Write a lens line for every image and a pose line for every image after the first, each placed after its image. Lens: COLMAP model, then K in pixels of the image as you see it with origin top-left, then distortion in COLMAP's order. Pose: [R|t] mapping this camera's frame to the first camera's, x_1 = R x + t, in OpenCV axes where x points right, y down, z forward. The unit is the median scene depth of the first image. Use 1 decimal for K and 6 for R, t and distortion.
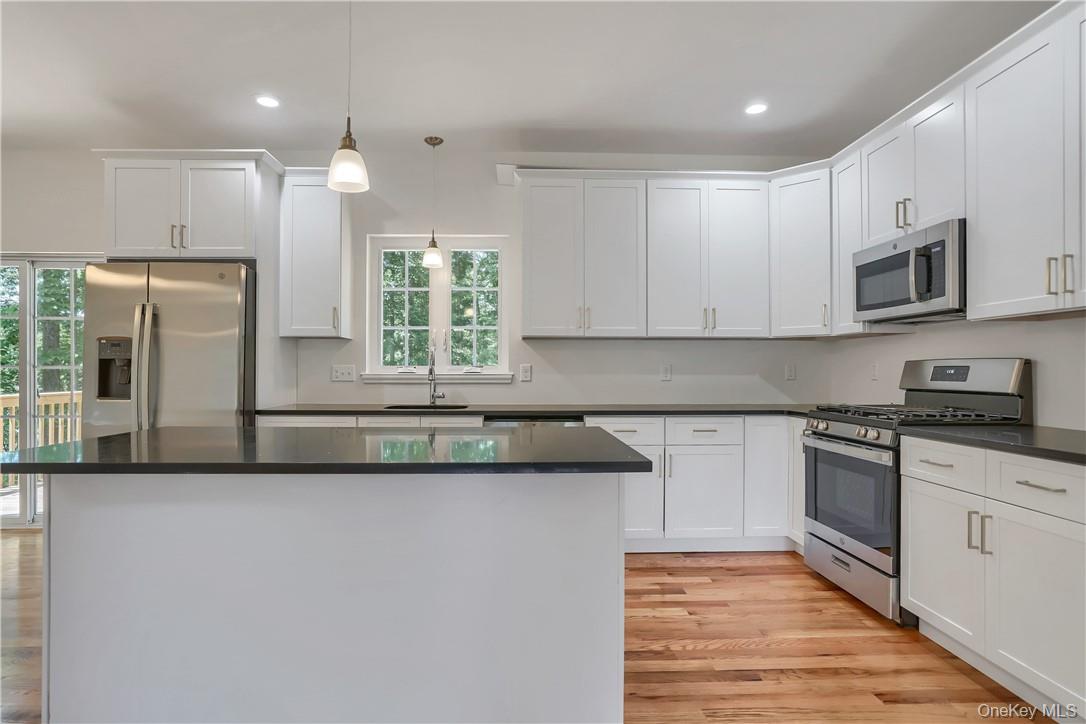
lens RADIAL K [[565.8, 0, 517.2], [0, 565.8, 367.1], [0, 0, 1]] dist [-0.054555, 0.044035]
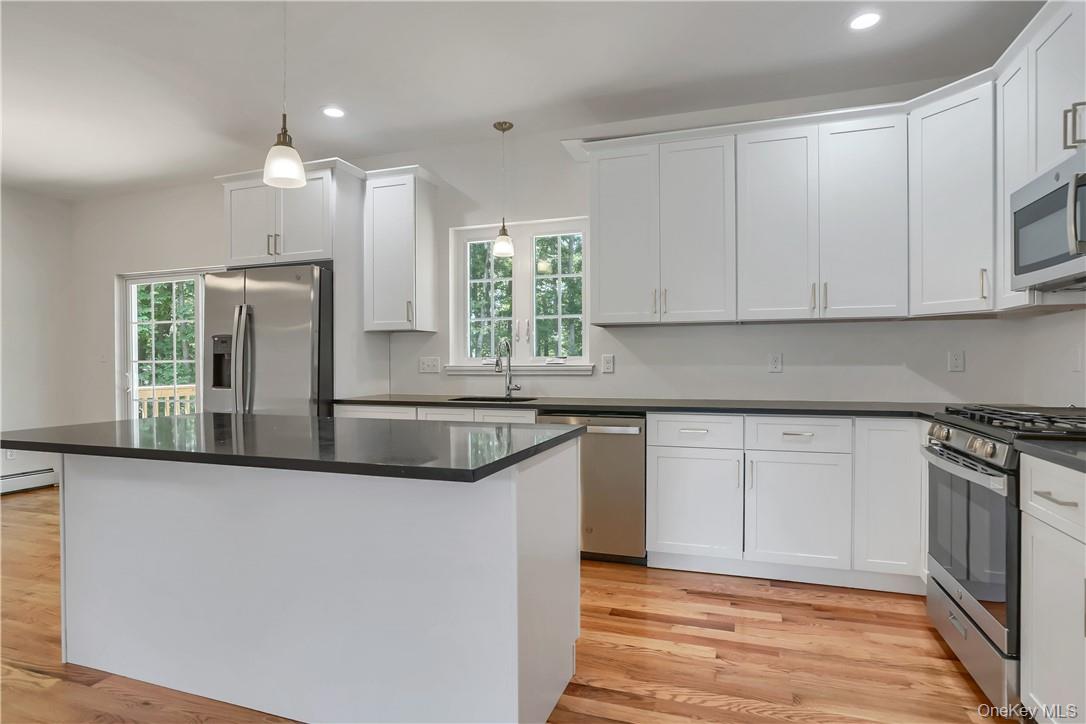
lens RADIAL K [[567.0, 0, 536.6], [0, 567.0, 364.9], [0, 0, 1]] dist [-0.039394, 0.026691]
pose [[0.937327, -0.004233, -0.348425, 0.280639], [0.008184, 0.999918, 0.009870, 0.002166], [0.348355, -0.012103, 0.937285, 0.113796]]
